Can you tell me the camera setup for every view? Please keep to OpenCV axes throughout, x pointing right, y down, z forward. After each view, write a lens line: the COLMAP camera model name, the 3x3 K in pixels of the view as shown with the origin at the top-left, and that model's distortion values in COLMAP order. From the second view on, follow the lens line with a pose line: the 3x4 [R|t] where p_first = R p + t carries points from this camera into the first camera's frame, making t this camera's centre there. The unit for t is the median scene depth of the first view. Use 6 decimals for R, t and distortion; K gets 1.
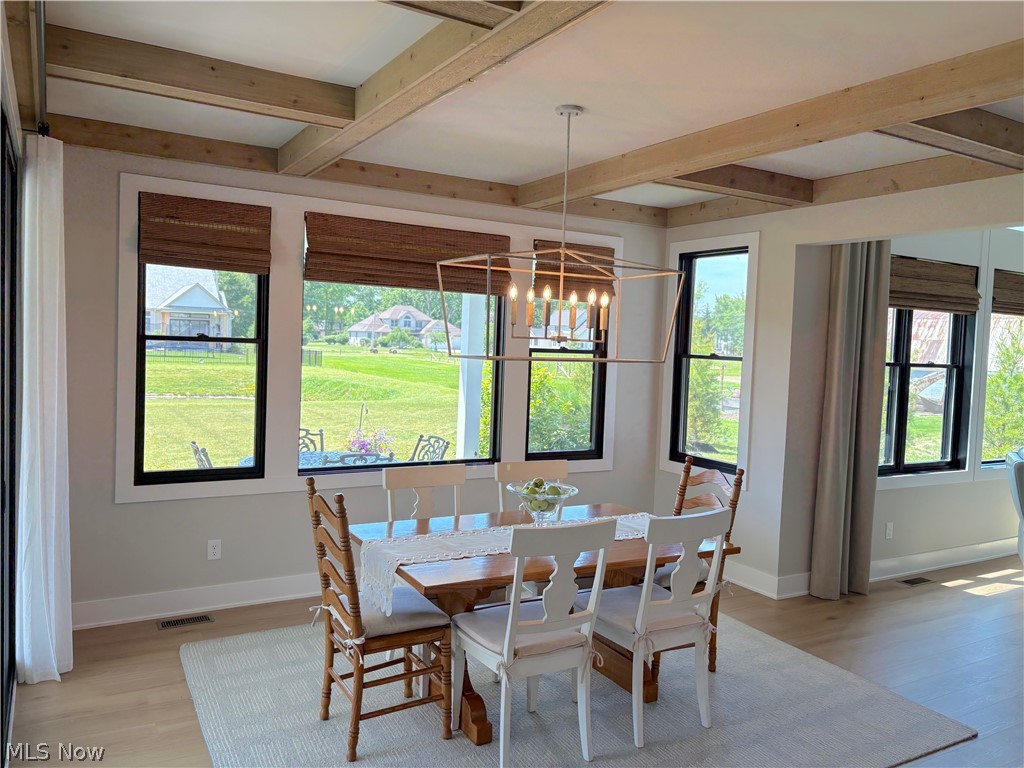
lens RADIAL K [[776.4, 0, 514.4], [0, 776.4, 379.4], [0, 0, 1]] dist [0.041304, -0.031552]
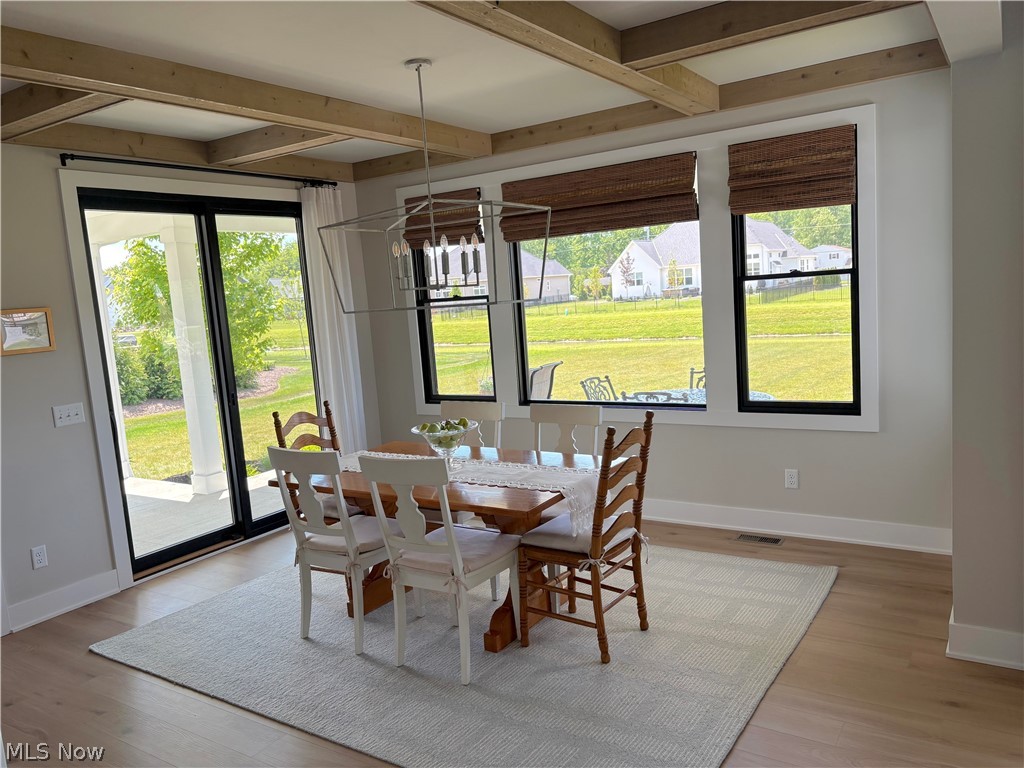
lens RADIAL K [[776.4, 0, 516.2], [0, 776.4, 391.8], [0, 0, 1]] dist [0.041304, -0.031552]
pose [[0.443264, 0.050196, -0.894985, 0.748028], [0.044461, 0.995971, 0.077880, 0.008071], [0.895288, -0.074313, 0.439246, 0.441016]]
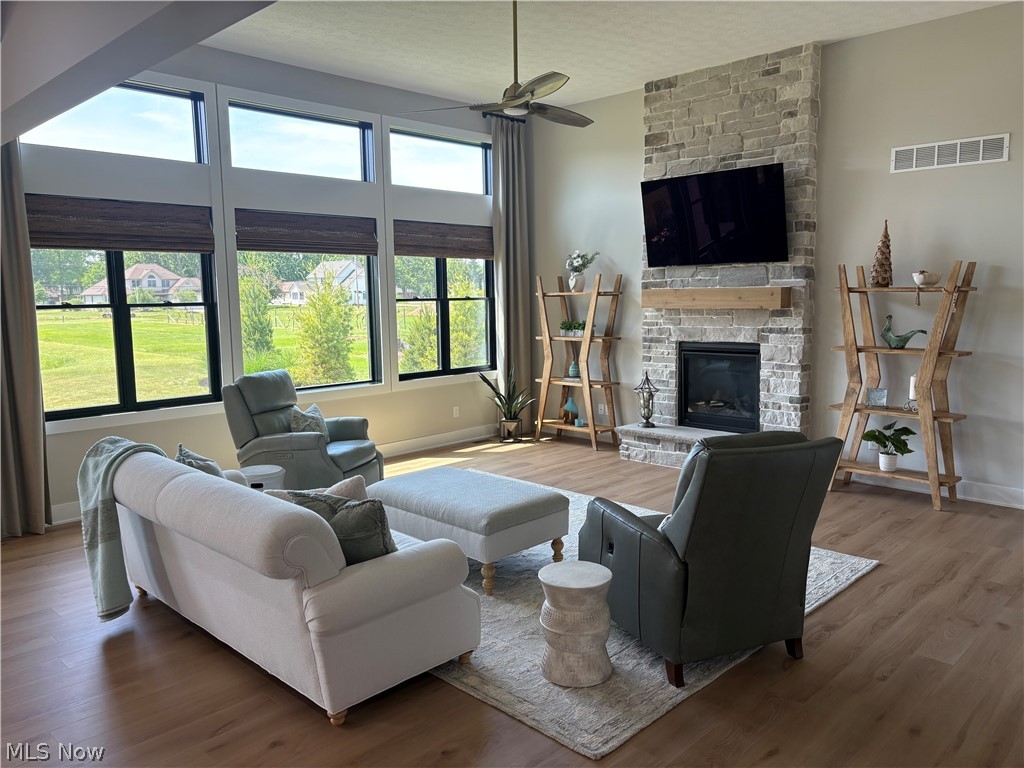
lens RADIAL K [[776.4, 0, 501.6], [0, 776.4, 388.3], [0, 0, 1]] dist [0.041304, -0.031552]
pose [[0.965732, -0.085836, 0.244935, 0.832534], [0.067023, 0.994197, 0.084150, 0.041678], [-0.250736, -0.064850, 0.965881, -0.136957]]
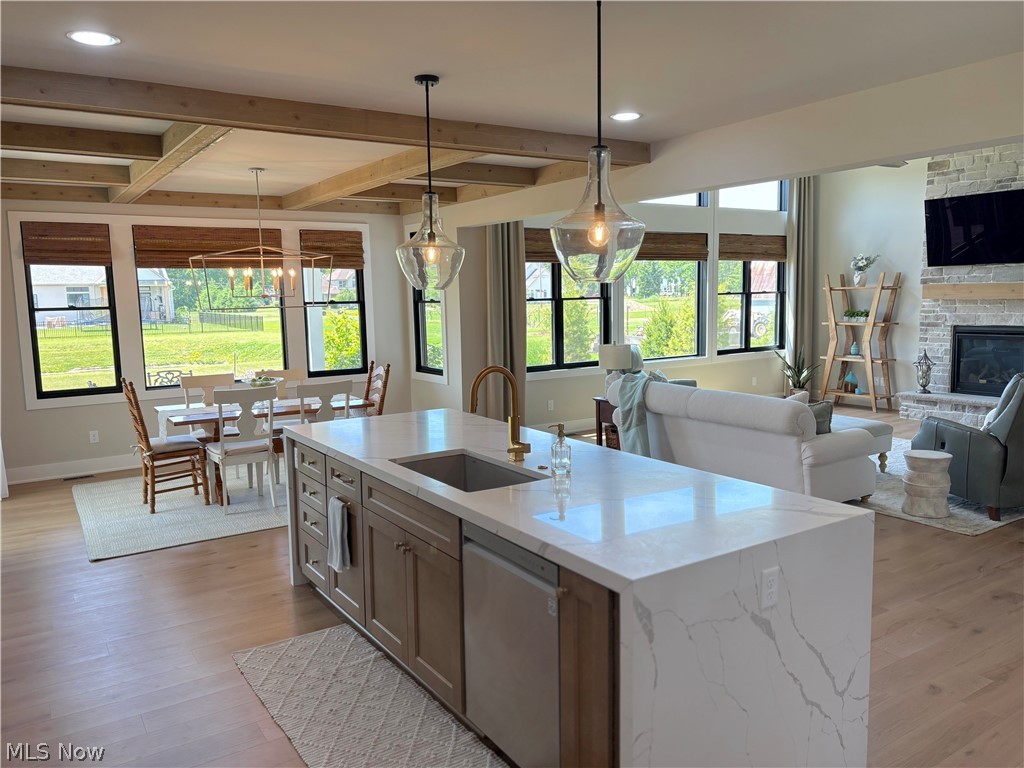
lens RADIAL K [[776.4, 0, 519.5], [0, 776.4, 385.8], [0, 0, 1]] dist [0.041304, -0.031552]
pose [[0.996445, -0.067103, 0.050930, 0.384819], [0.063409, 0.995461, 0.070968, 0.045378], [-0.055461, -0.067486, 0.996178, -0.609683]]
